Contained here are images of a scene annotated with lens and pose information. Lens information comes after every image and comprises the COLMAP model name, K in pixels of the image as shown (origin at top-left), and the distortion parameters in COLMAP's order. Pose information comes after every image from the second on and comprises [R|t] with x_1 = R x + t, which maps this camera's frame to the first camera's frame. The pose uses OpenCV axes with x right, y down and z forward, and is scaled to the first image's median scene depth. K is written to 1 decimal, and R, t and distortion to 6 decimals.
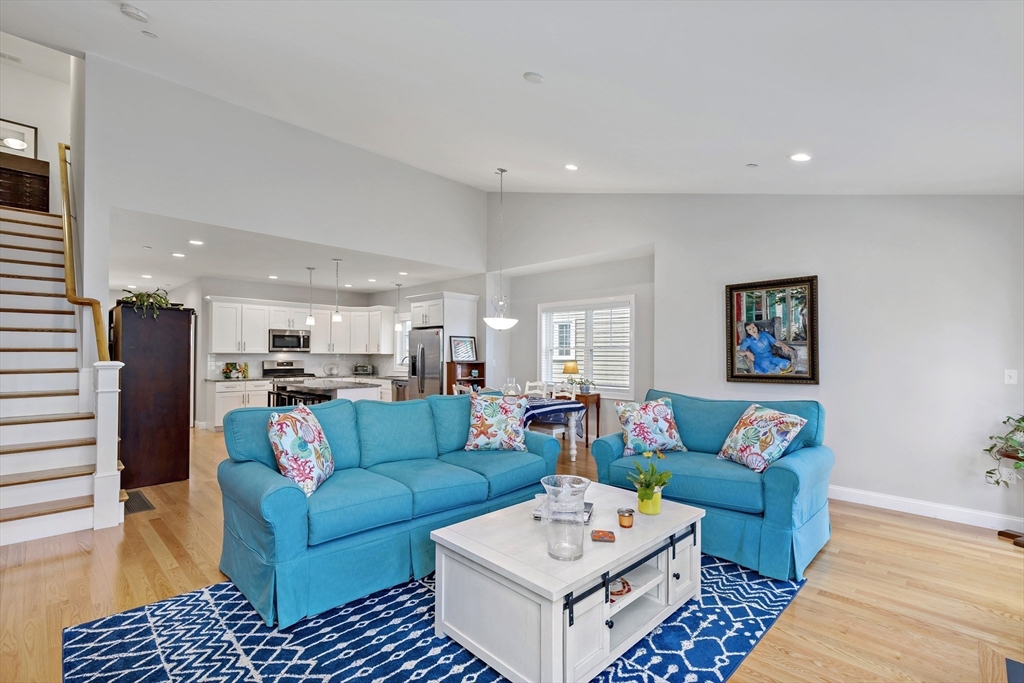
lens RADIAL K [[473.8, 0, 512.0], [0, 473.8, 341.5], [0, 0, 1]] dist [-0.000476, -0.000223]
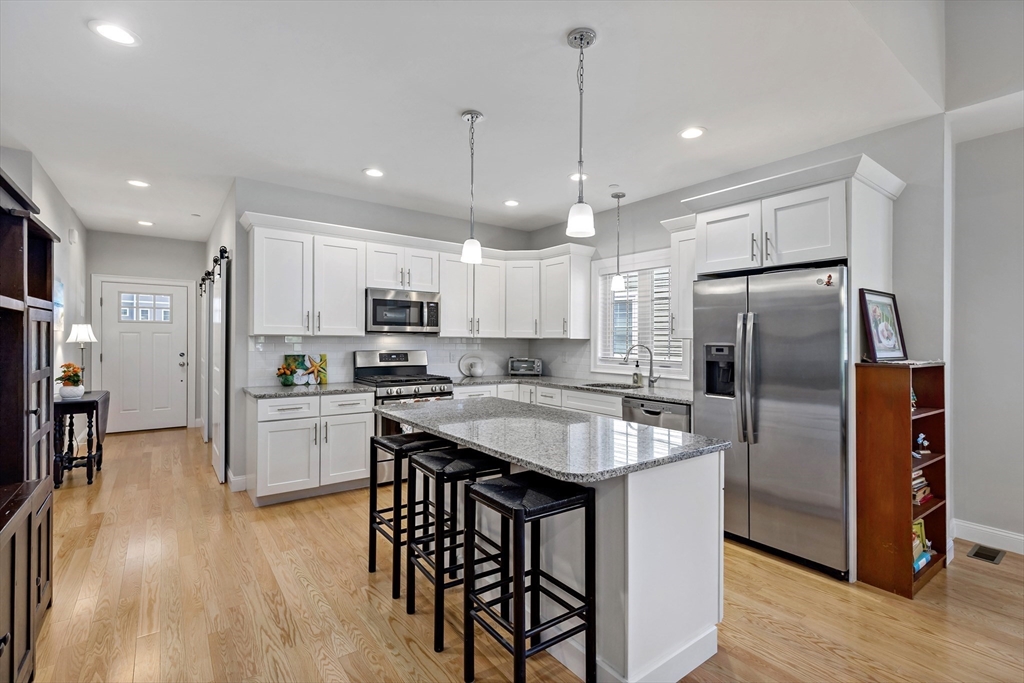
lens RADIAL K [[459.5, 0, 512.0], [0, 459.5, 341.5], [0, 0, 1]] dist [-0.000245, -0.000013]
pose [[0.989876, 0.005733, -0.141822, -0.586727], [-0.001268, 0.999501, 0.031551, 0.030029], [0.141932, -0.031052, 0.989389, 1.092769]]
